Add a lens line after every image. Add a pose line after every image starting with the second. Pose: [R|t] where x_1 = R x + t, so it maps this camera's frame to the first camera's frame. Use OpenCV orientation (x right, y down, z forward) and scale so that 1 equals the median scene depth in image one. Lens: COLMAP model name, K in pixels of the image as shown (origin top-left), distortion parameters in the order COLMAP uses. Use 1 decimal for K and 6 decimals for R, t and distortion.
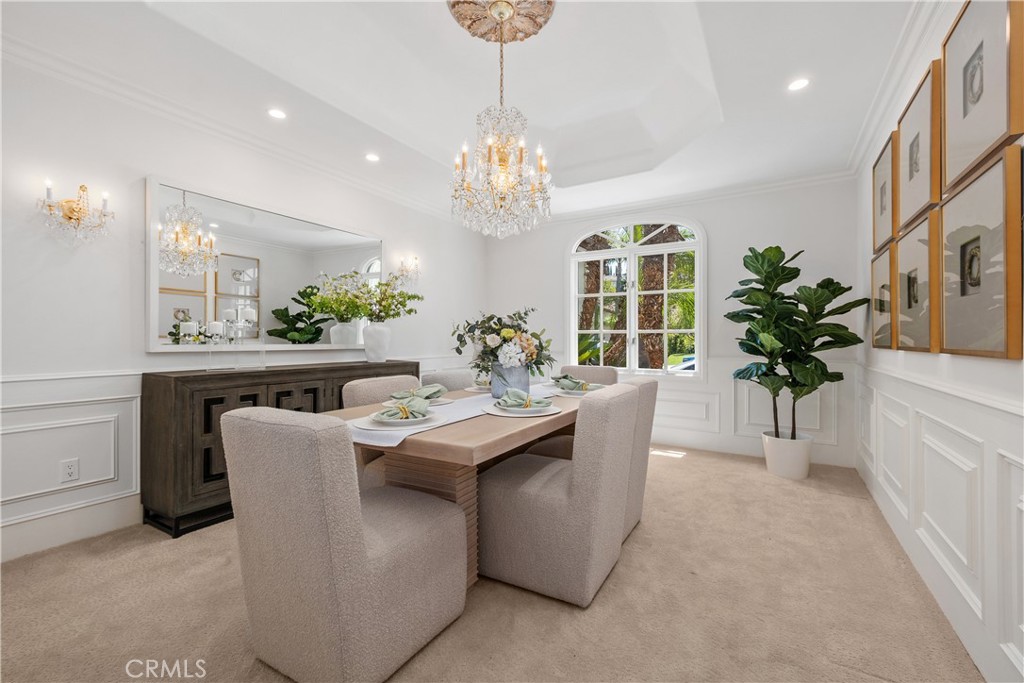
lens RADIAL K [[441.5, 0, 514.8], [0, 441.5, 342.8], [0, 0, 1]] dist [-0.001291, -0.003204]
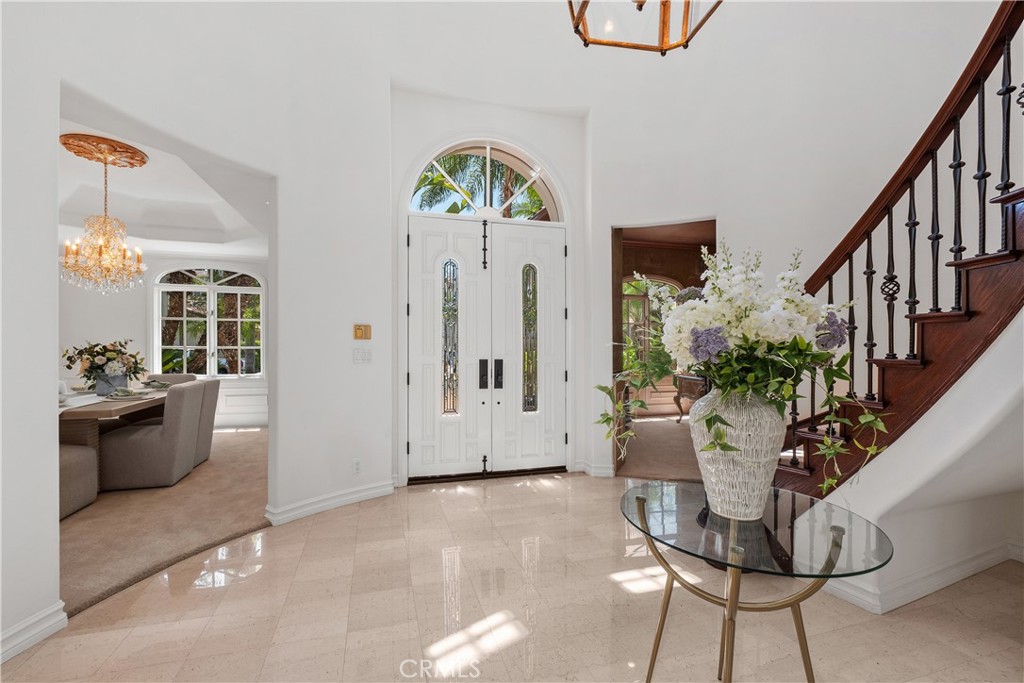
lens RADIAL K [[441.5, 0, 515.6], [0, 441.5, 348.8], [0, 0, 1]] dist [-0.001291, -0.003204]
pose [[0.675035, -0.002396, 0.737782, -0.199734], [-0.000535, 0.999993, 0.003737, -0.050381], [-0.737786, -0.002918, 0.675029, -1.154372]]
